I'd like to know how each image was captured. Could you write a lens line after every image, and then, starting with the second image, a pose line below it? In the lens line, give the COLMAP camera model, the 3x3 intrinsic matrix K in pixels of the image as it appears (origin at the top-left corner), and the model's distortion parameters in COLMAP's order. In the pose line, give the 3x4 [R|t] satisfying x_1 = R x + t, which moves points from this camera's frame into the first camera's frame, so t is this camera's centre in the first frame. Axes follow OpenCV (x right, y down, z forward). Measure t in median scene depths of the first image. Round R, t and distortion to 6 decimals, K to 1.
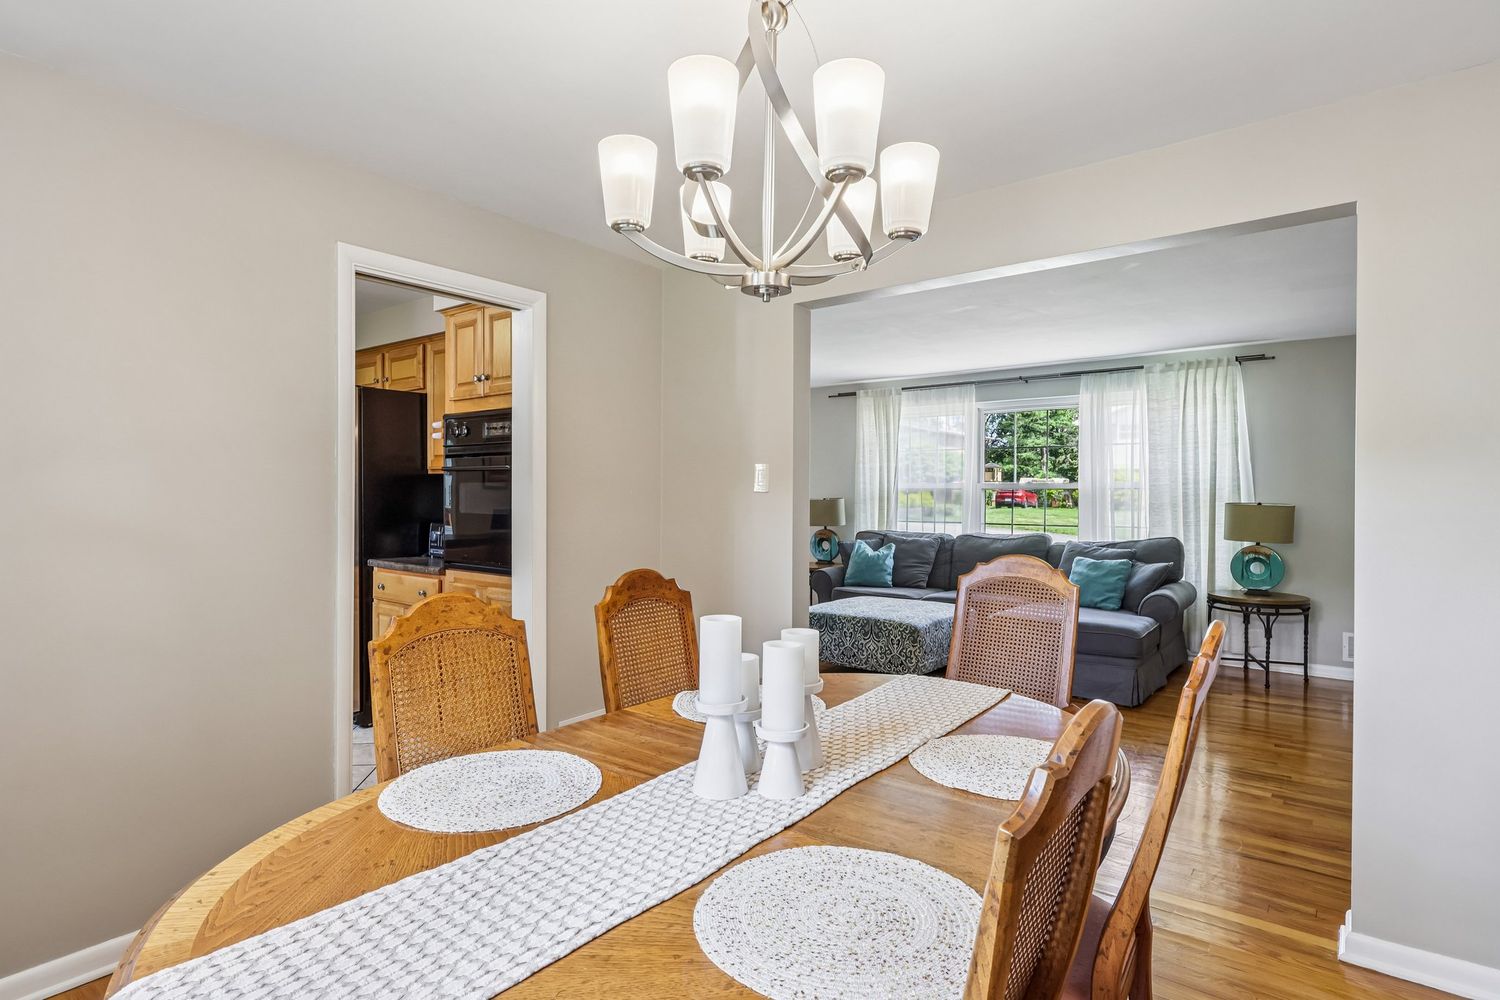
lens RADIAL K [[780.2, 0, 748.6], [0, 780.2, 497.9], [0, 0, 1]] dist [0.023137, -0.000084]
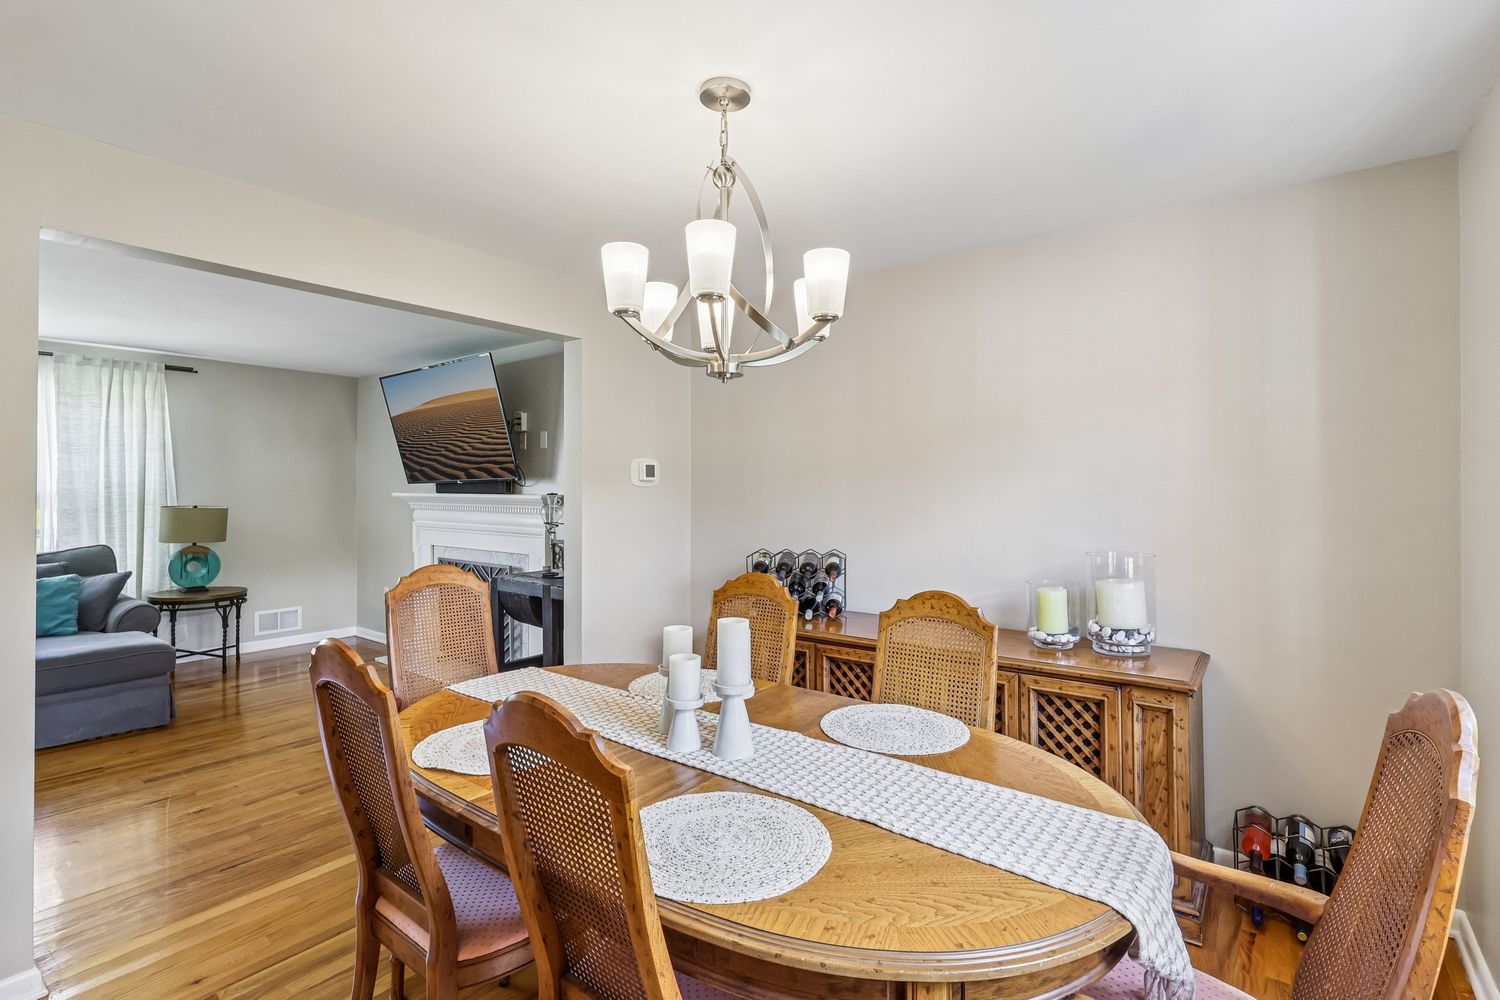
lens RADIAL K [[701.1, 0, 743.6], [0, 701.1, 481.1], [0, 0, 1]] dist [-0.000476, 0.002067]
pose [[0.004208, 0.006310, 0.999971, -0.289118], [0.003720, 0.999973, -0.006326, -0.017509], [-0.999984, 0.003747, 0.004184, 0.233088]]
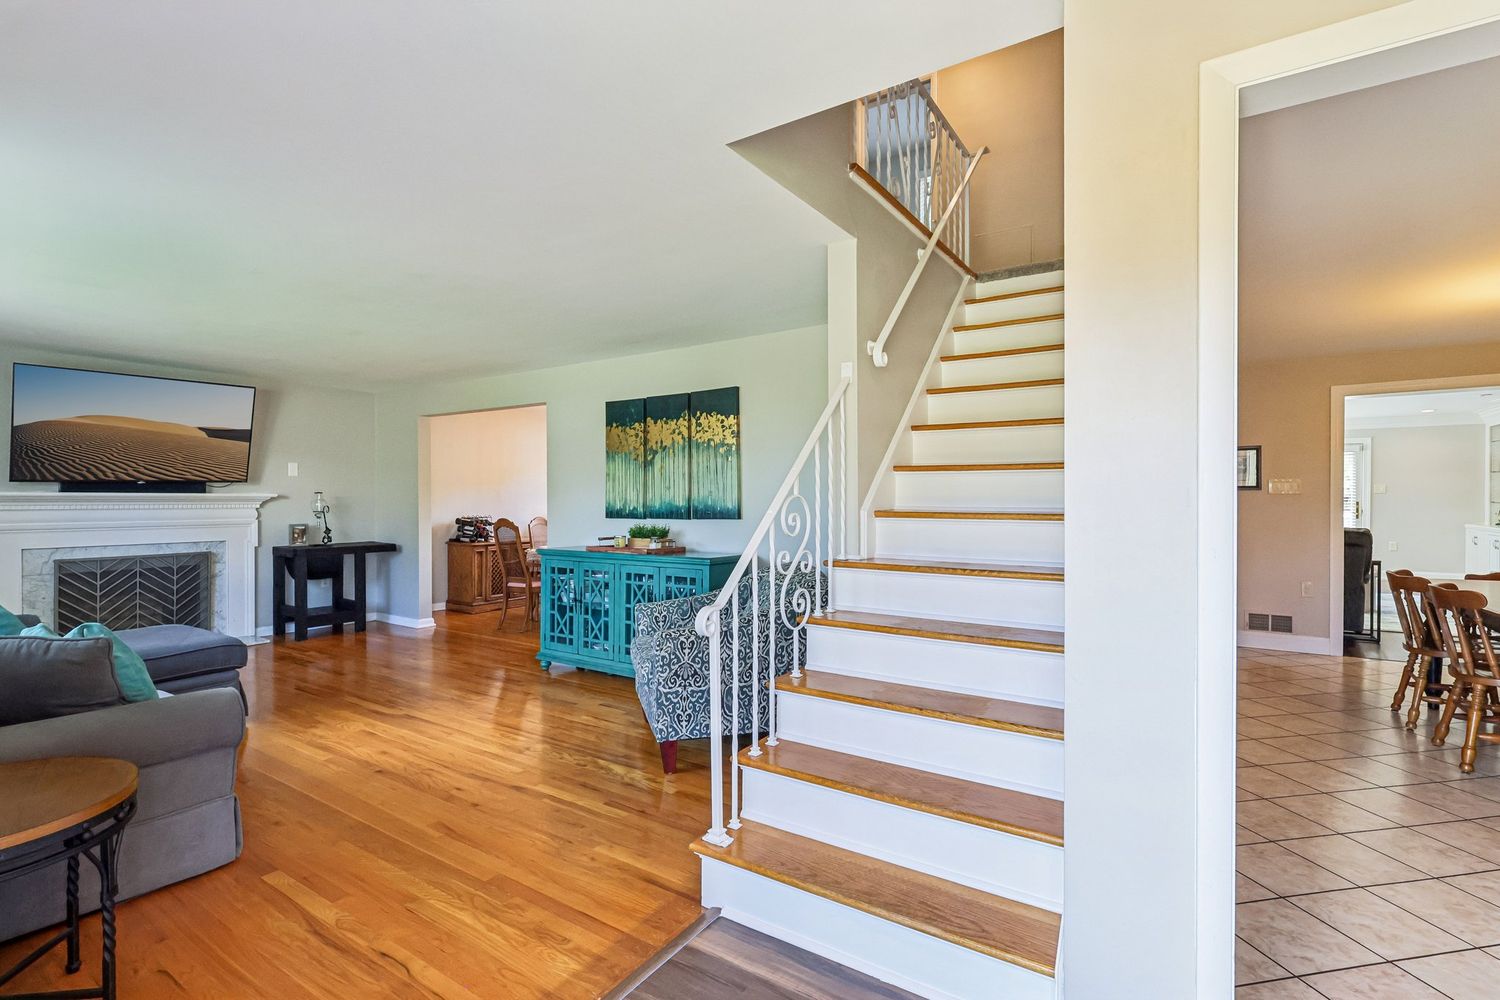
lens RADIAL K [[701.1, 0, 740.9], [0, 701.1, 502.2], [0, 0, 1]] dist [-0.000476, 0.002067]
pose [[-0.997629, -0.001447, -0.068809, -0.153179], [-0.002547, 0.999870, 0.015904, -0.012939], [0.068777, 0.016042, -0.997503, 1.653191]]
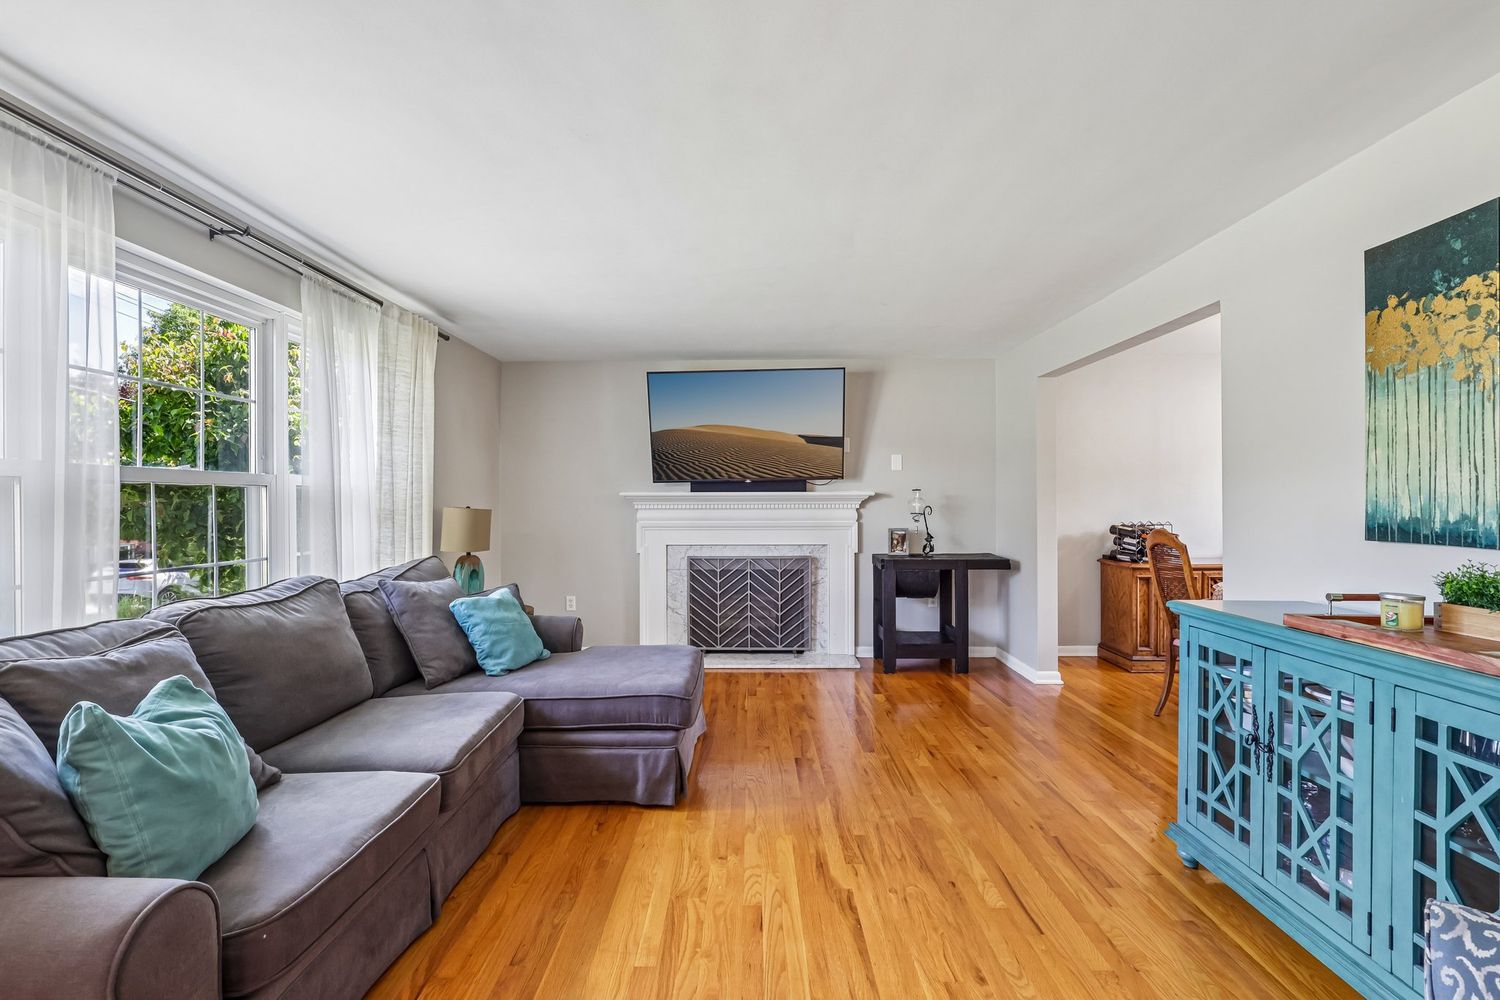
lens RADIAL K [[701.1, 0, 741.6], [0, 701.1, 501.5], [0, 0, 1]] dist [-0.000476, 0.002067]
pose [[-0.608830, -0.001335, 0.793299, -0.132466], [0.011055, 0.999887, 0.010167, -0.005027], [-0.793224, 0.014960, -0.608747, 1.201523]]
